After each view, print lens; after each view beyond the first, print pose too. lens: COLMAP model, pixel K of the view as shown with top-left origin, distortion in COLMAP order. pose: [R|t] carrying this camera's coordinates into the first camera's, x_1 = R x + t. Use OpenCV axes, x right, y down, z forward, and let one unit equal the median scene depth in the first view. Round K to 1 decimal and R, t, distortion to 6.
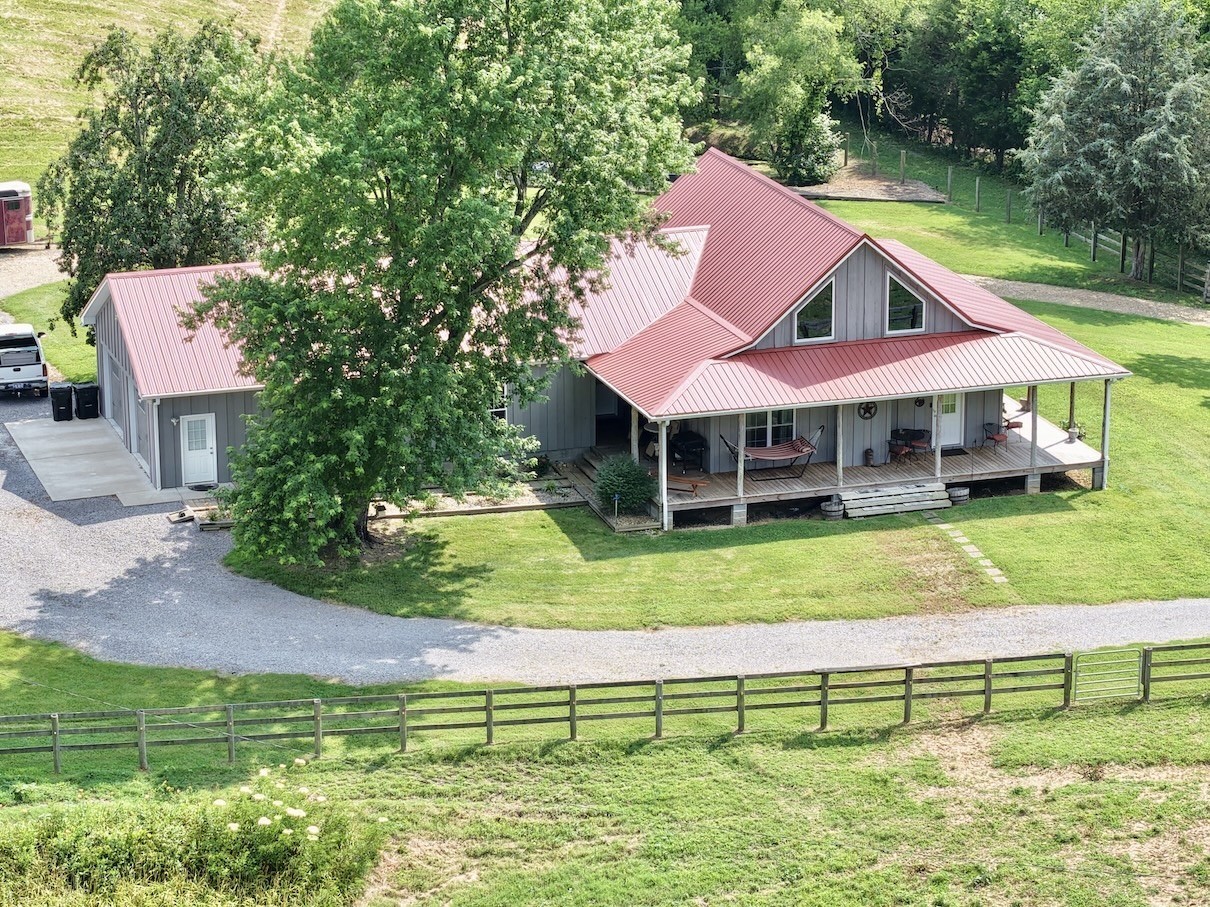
lens RADIAL K [[3408.4, 0, 605.0], [0, 3408.4, 453.5], [0, 0, 1]] dist [-0.088026, -0.283753]
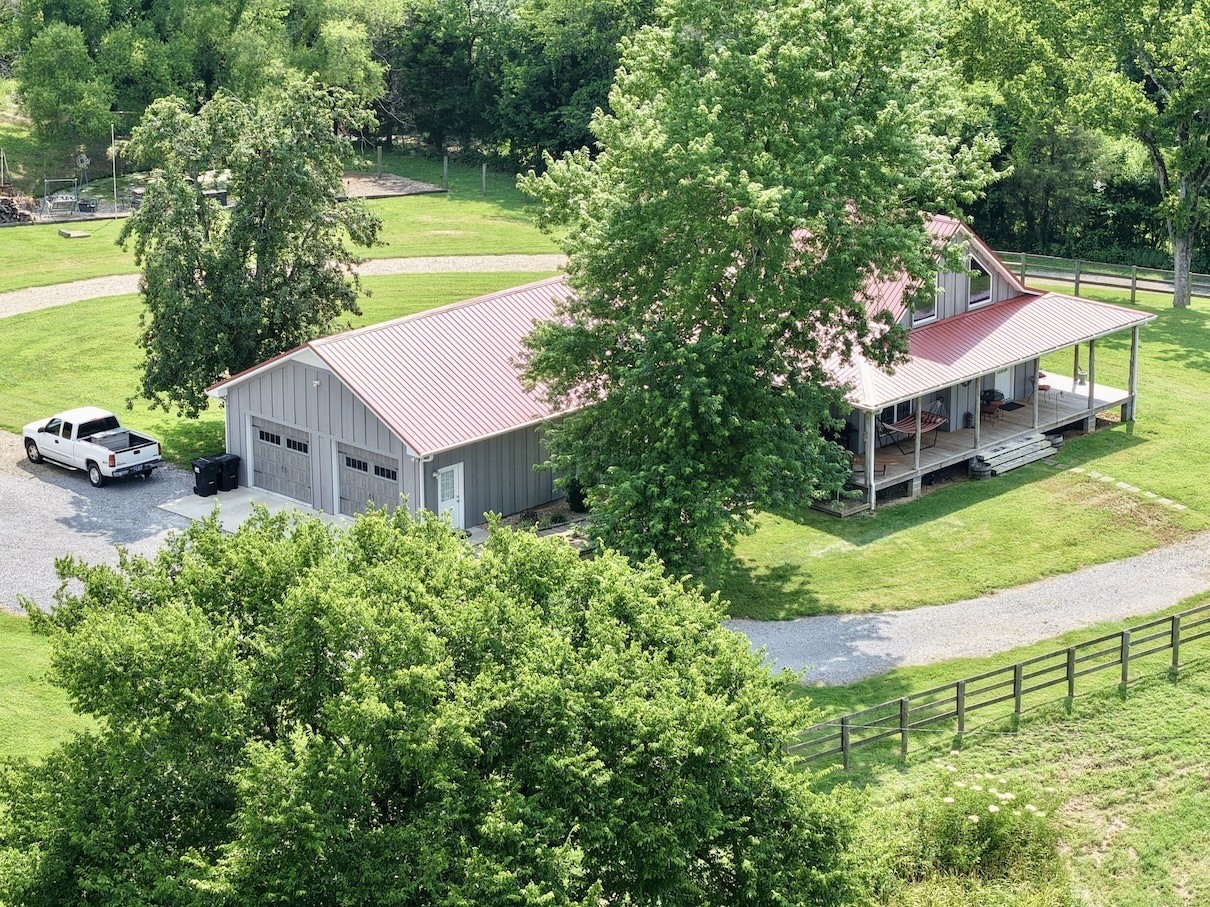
lens RADIAL K [[3408.4, 0, 605.0], [0, 3408.4, 453.5], [0, 0, 1]] dist [-0.088026, -0.283753]
pose [[0.884554, -0.139312, 0.445148, -0.536563], [0.133152, 0.990062, 0.045261, -0.055500], [-0.447030, 0.019236, 0.894312, 0.062597]]
